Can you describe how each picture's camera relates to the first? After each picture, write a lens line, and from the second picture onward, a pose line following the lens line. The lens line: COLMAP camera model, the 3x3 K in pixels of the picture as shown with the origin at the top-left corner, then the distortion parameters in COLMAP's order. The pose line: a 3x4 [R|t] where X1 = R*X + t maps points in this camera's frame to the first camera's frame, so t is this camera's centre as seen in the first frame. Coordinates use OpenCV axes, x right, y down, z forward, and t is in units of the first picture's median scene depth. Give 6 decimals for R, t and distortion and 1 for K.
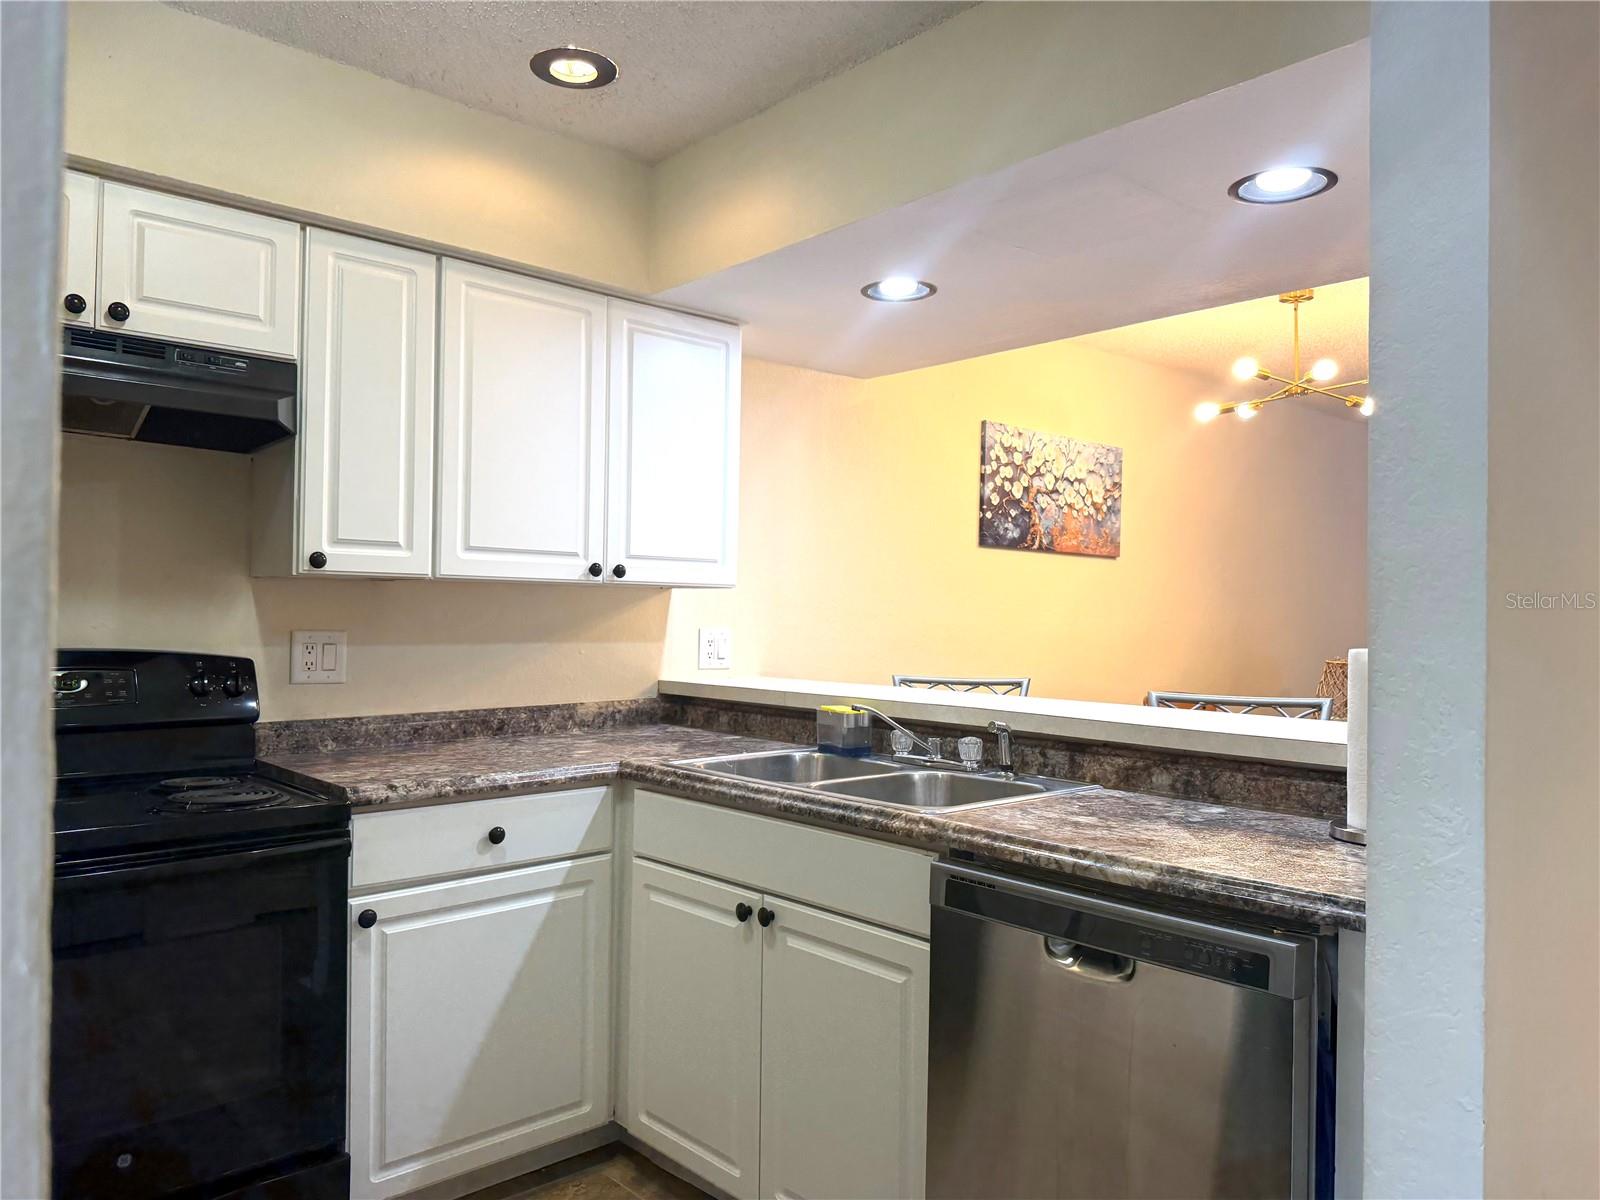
lens RADIAL K [[1146.1, 0, 800.0], [0, 1146.1, 600.0], [0, 0, 1]] dist [0.028316, -0.000955]
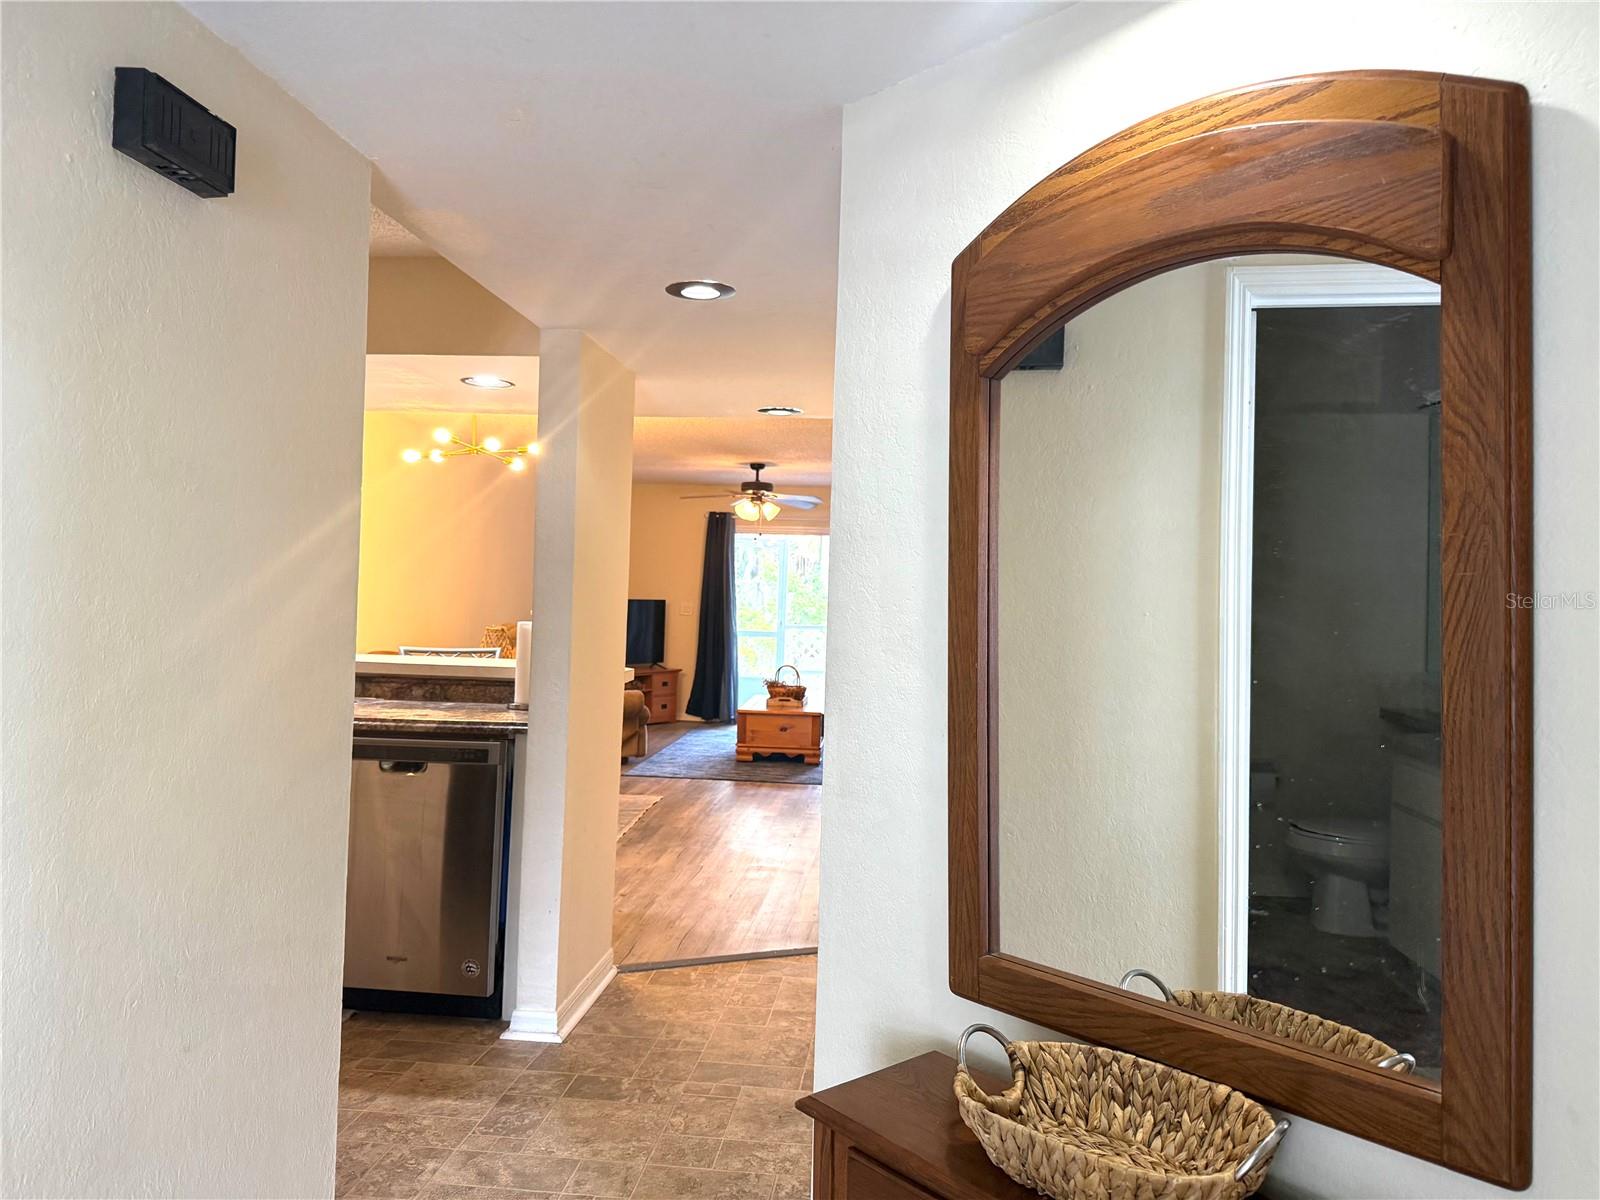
lens RADIAL K [[1146.1, 0, 800.0], [0, 1146.1, 600.0], [0, 0, 1]] dist [0.028316, -0.000955]
pose [[0.750855, 0.010537, 0.660383, -0.563044], [-0.028469, 0.999460, 0.016422, -0.050295], [-0.659853, -0.031131, 0.750749, -0.992111]]
